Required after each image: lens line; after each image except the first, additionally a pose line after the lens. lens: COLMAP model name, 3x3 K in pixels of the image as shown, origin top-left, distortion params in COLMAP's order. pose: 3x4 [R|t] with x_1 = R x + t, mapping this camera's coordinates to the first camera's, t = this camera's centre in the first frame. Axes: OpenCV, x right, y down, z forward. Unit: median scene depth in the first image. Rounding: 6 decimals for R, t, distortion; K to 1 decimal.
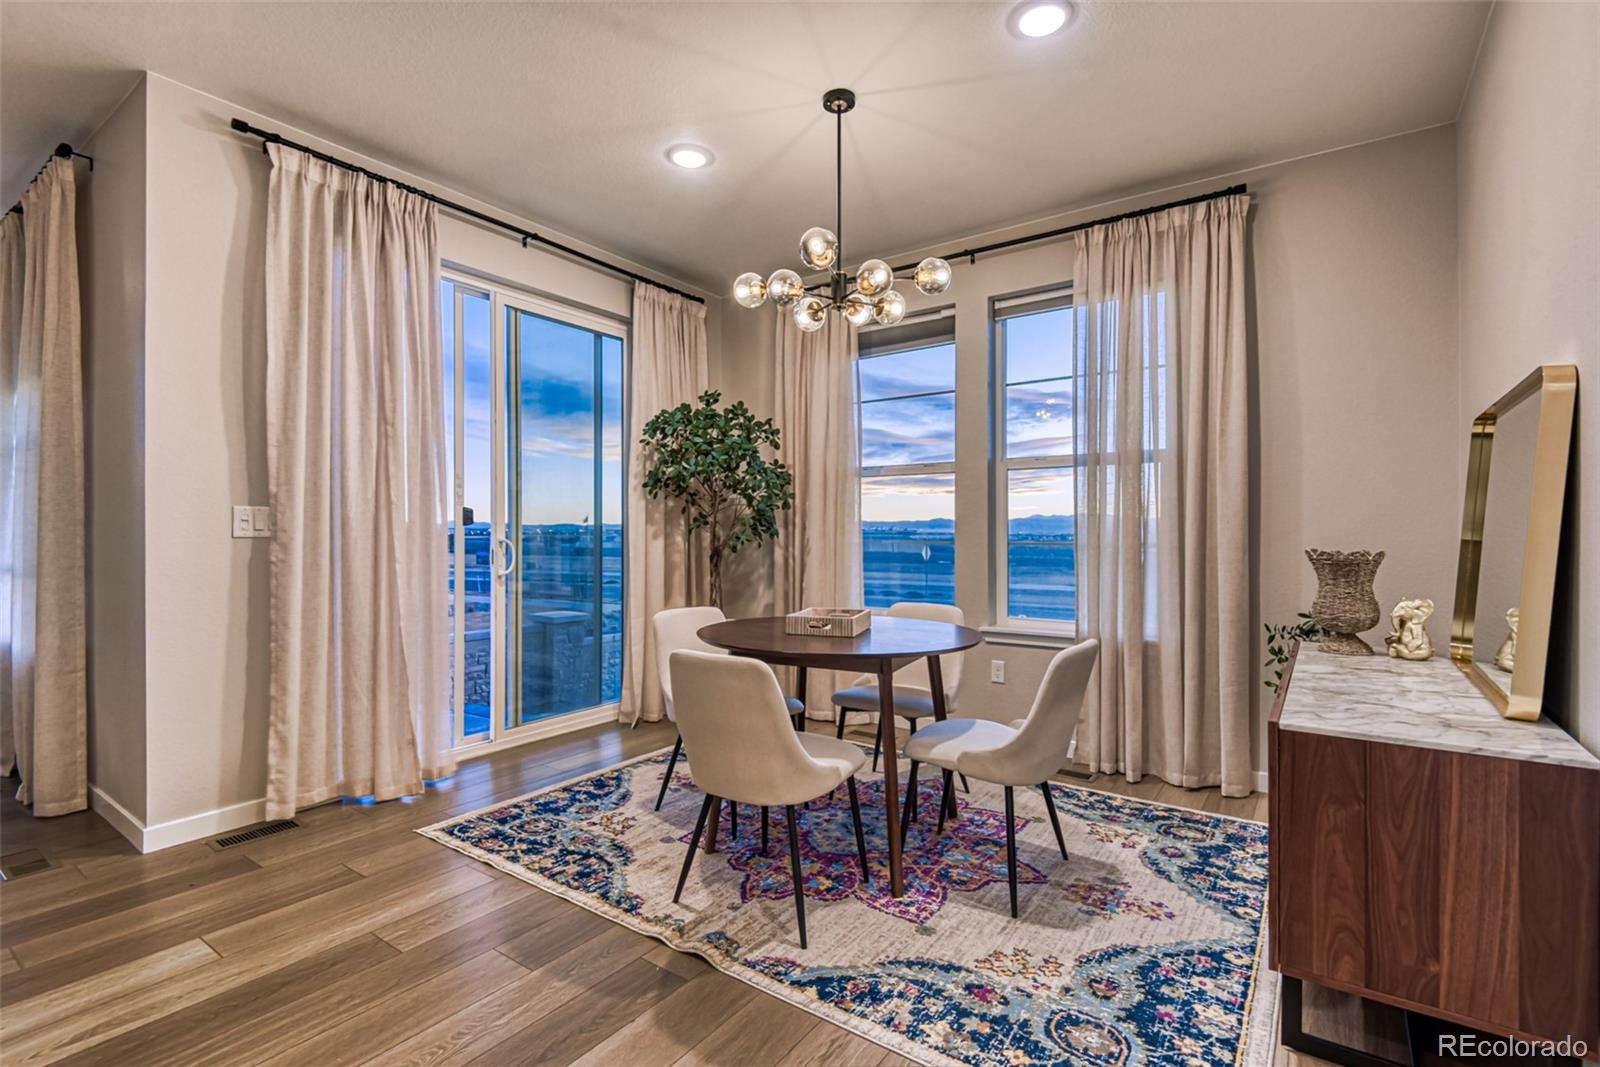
lens RADIAL K [[751.6, 0, 797.9], [0, 751.6, 529.5], [0, 0, 1]] dist [0.016164, -0.000923]
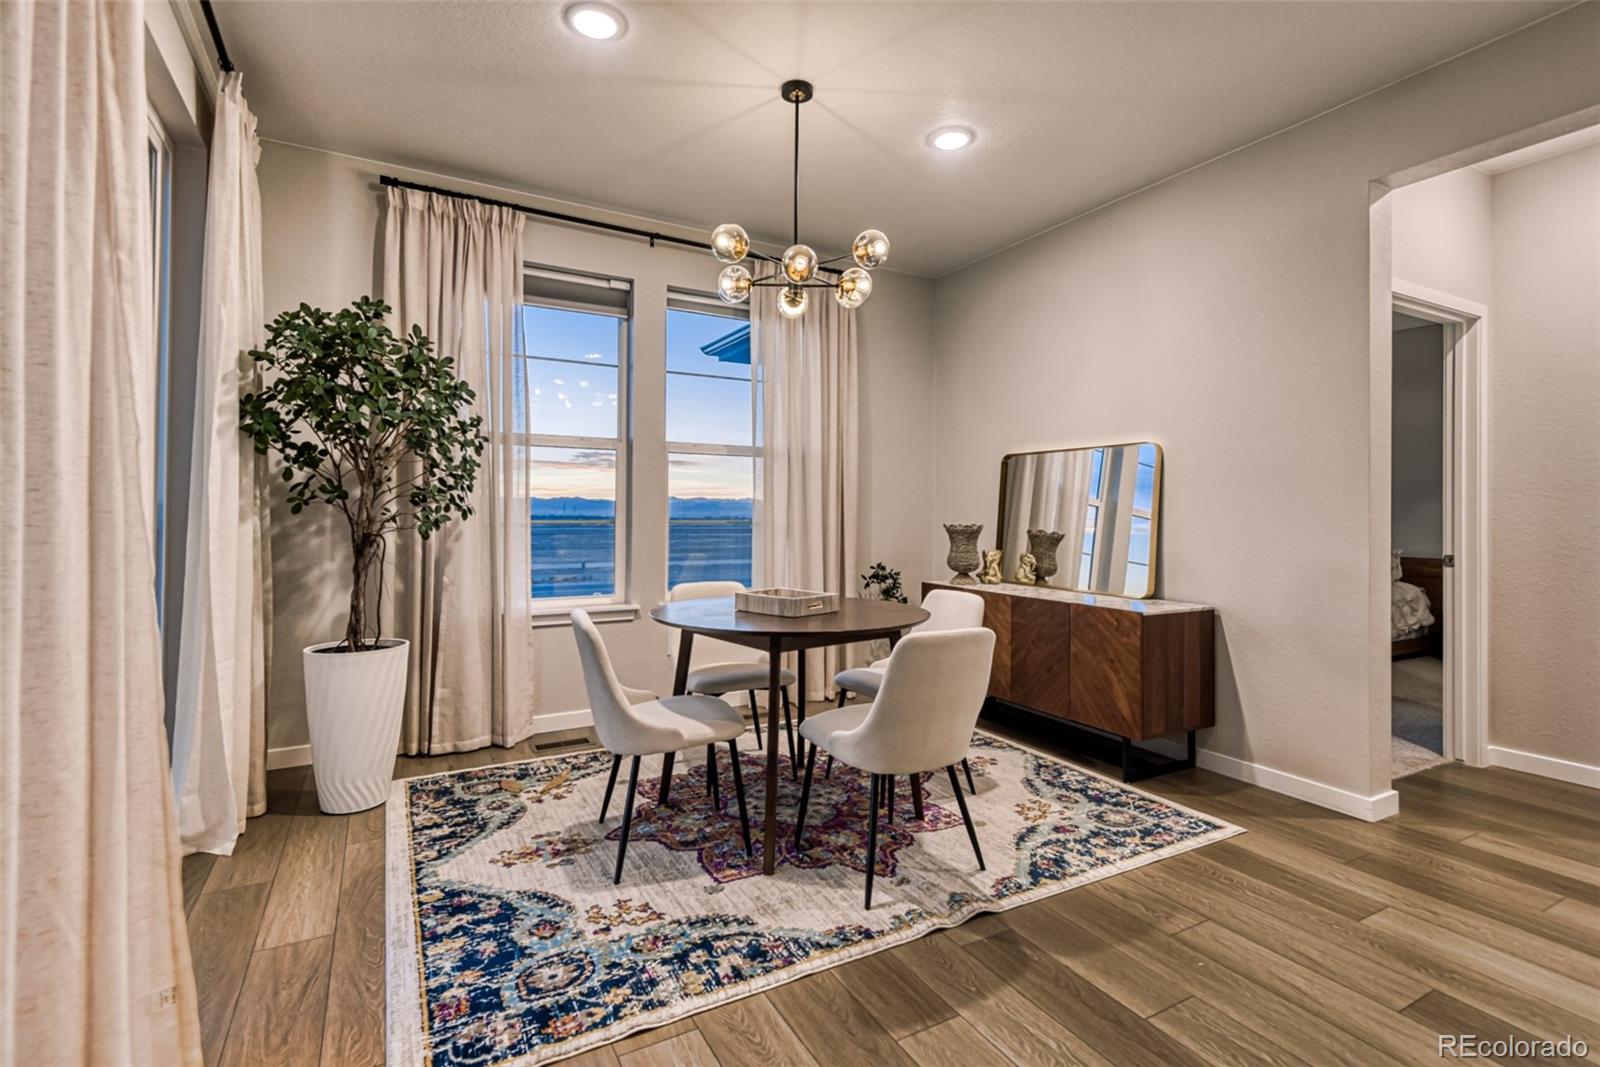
lens RADIAL K [[751.6, 0, 797.9], [0, 751.6, 529.5], [0, 0, 1]] dist [0.016164, -0.000923]
pose [[0.435925, -0.022634, 0.899699, -0.926434], [-0.001237, 0.999668, 0.025749, -0.001103], [-0.899982, -0.012338, 0.435752, 0.607349]]
